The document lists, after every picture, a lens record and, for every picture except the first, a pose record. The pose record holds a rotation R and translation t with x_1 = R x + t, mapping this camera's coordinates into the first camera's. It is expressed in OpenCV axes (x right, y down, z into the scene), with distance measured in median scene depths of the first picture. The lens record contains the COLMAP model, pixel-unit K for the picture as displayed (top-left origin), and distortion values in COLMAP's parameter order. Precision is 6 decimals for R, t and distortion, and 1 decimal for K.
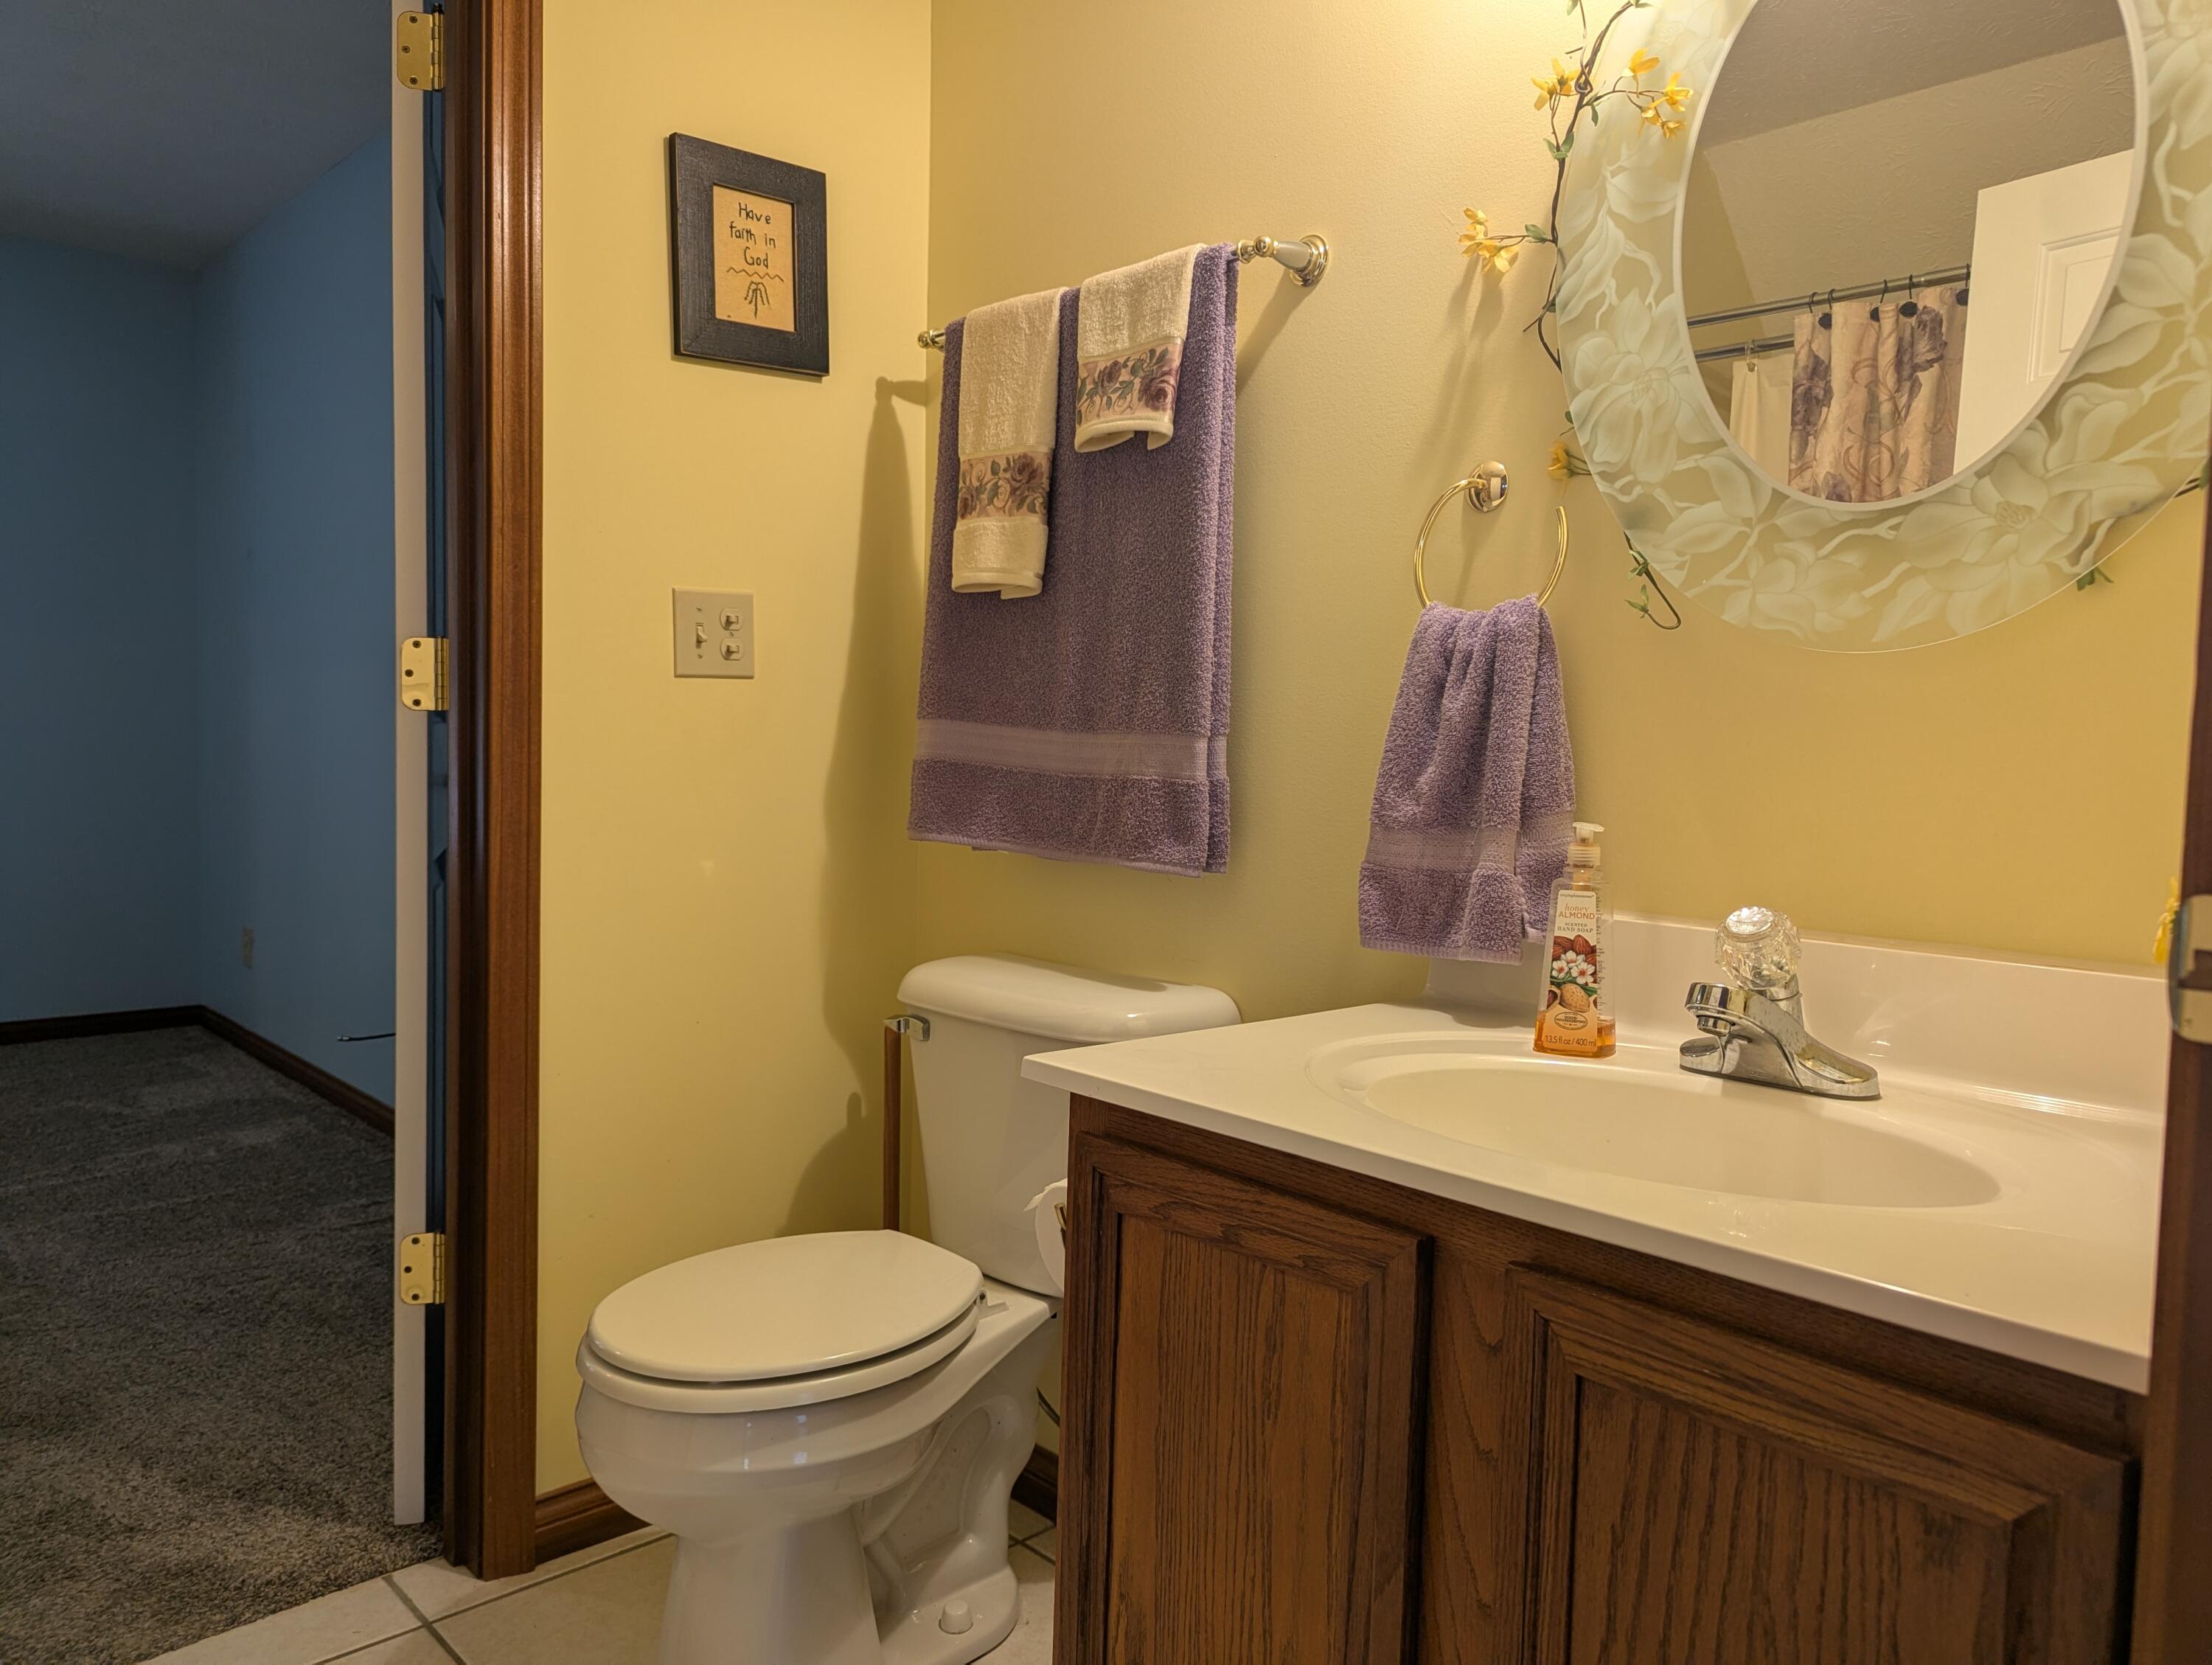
lens RADIAL K [[1545.4, 0, 1106.0], [0, 1545.4, 832.5], [0, 0, 1]] dist [0.081113, -0.089762]
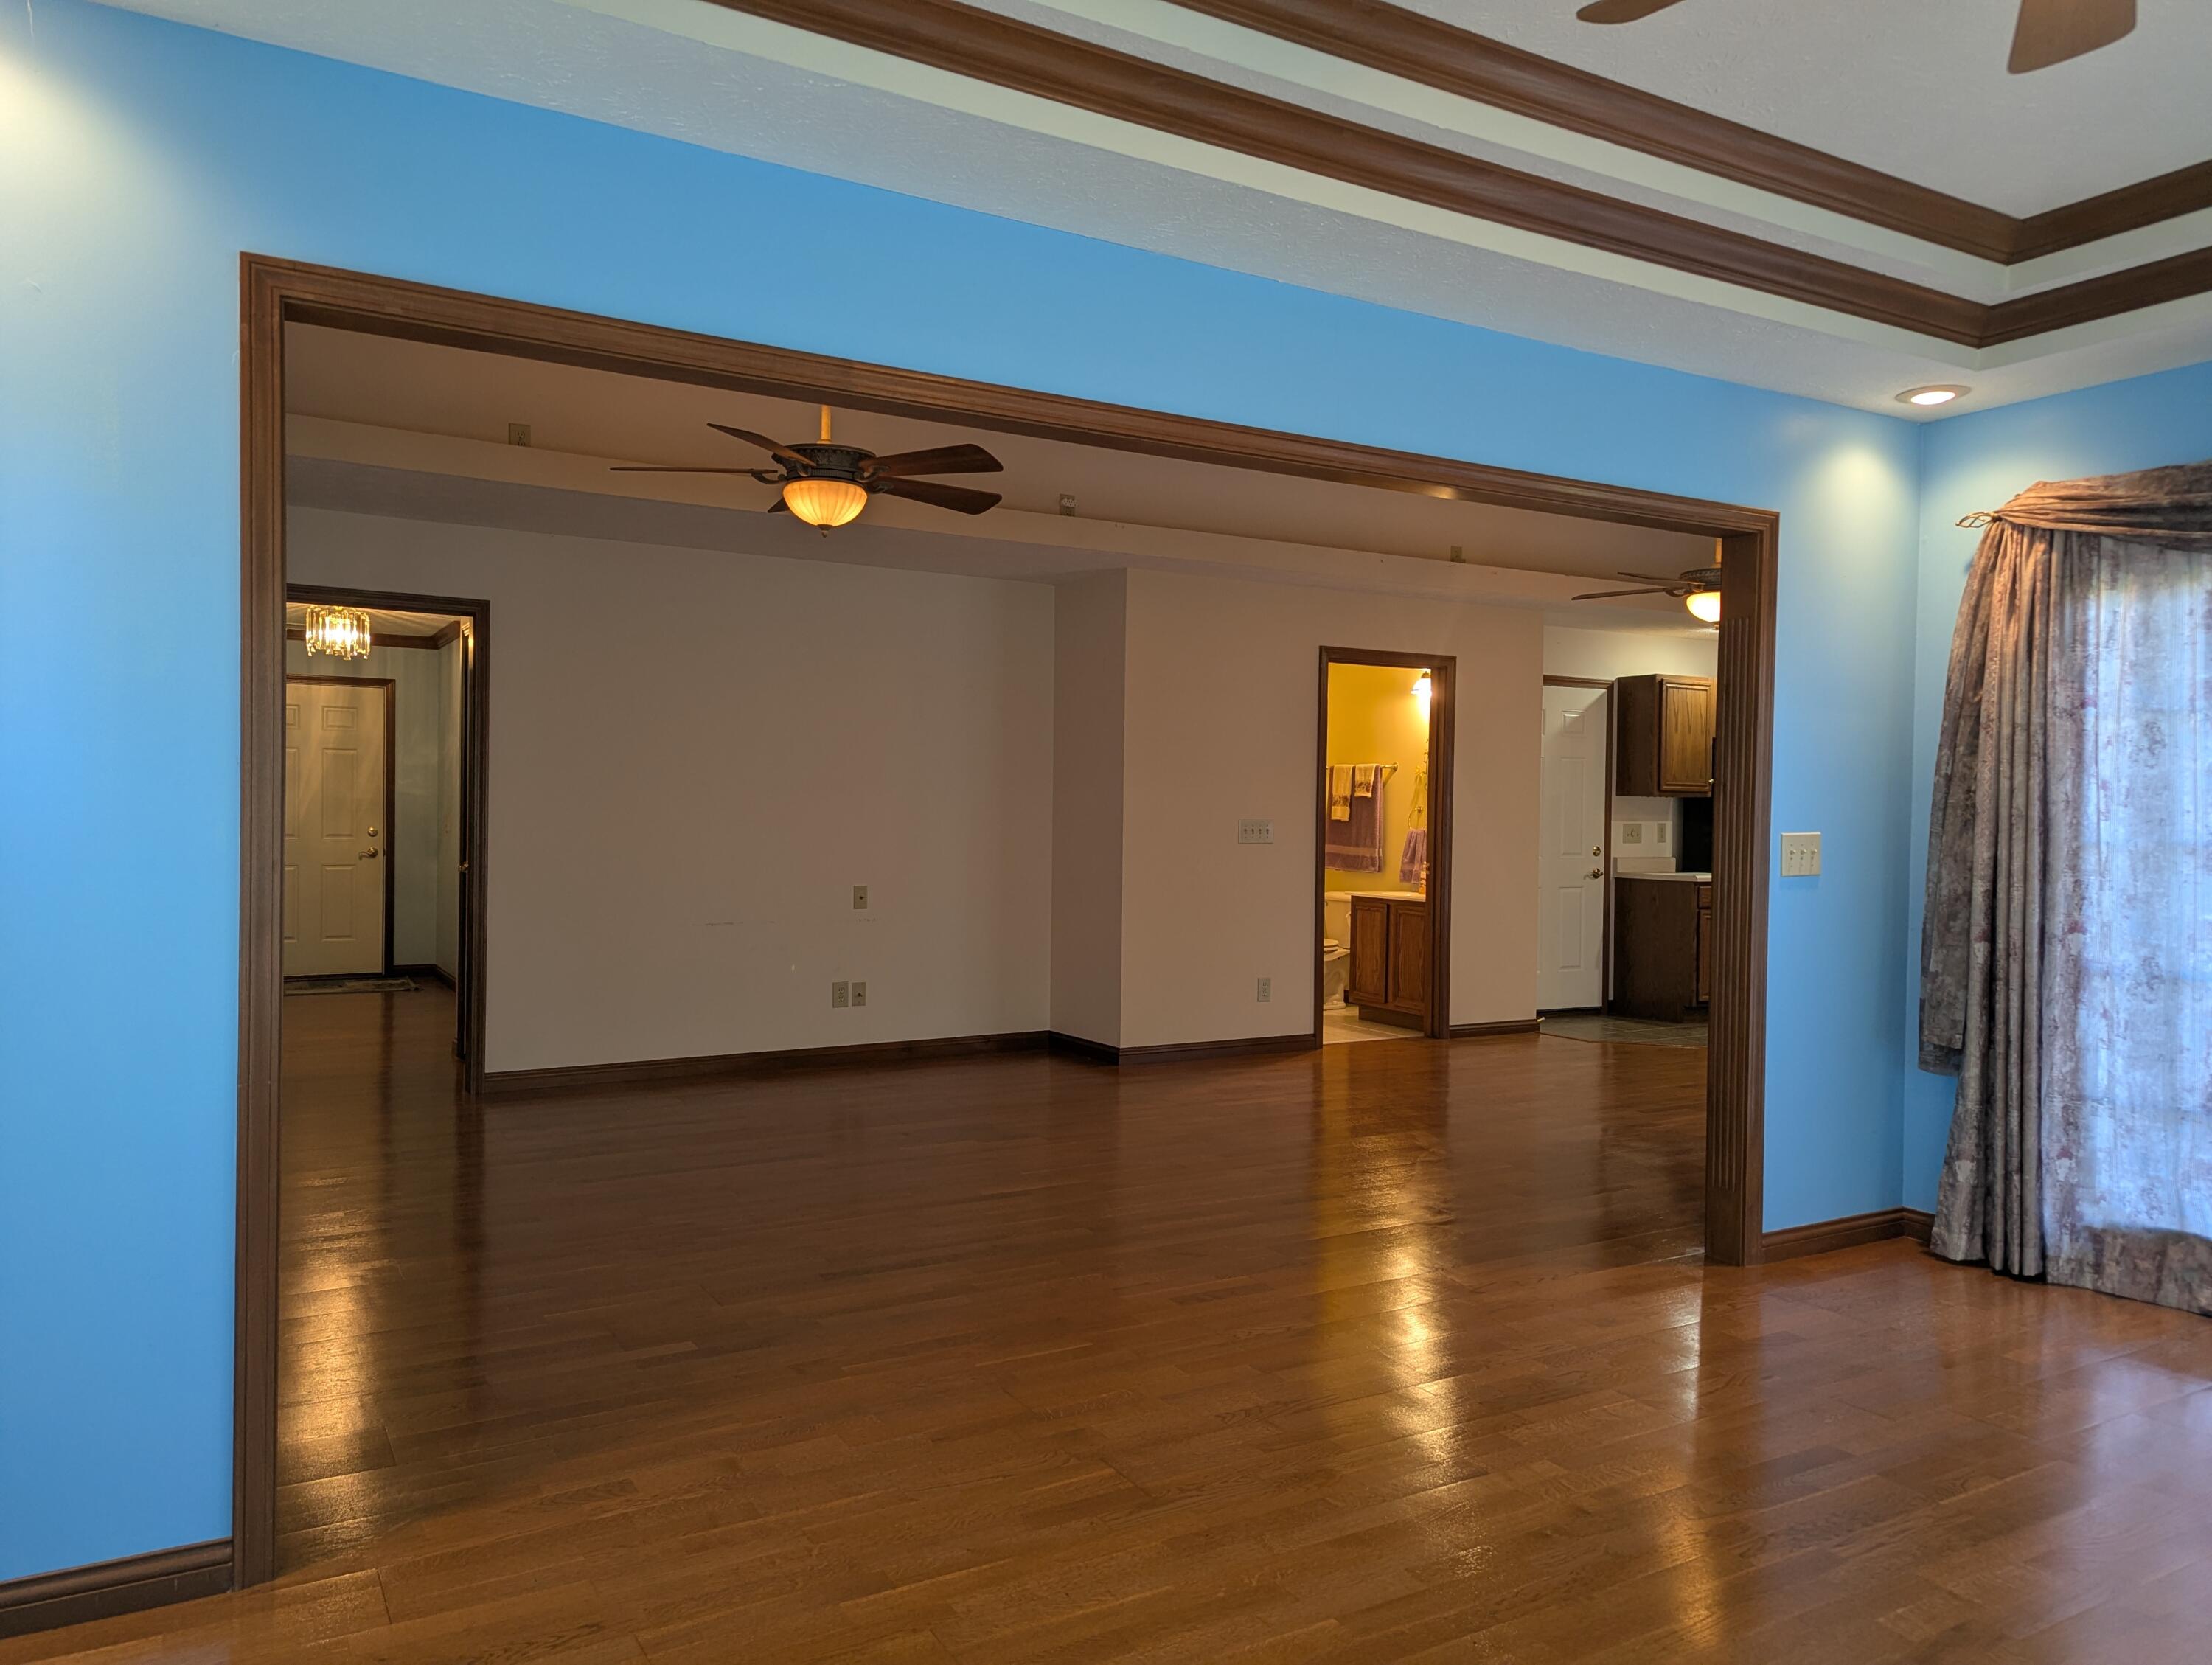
lens RADIAL K [[1543.1, 0, 1115.2], [0, 1543.1, 826.6], [0, 0, 1]] dist [0.032245, -0.002593]
pose [[0.978517, -0.007388, -0.206032, 0.287011], [-0.003484, 0.998622, -0.052359, 0.156647], [0.206135, 0.051952, 0.977144, -4.694803]]
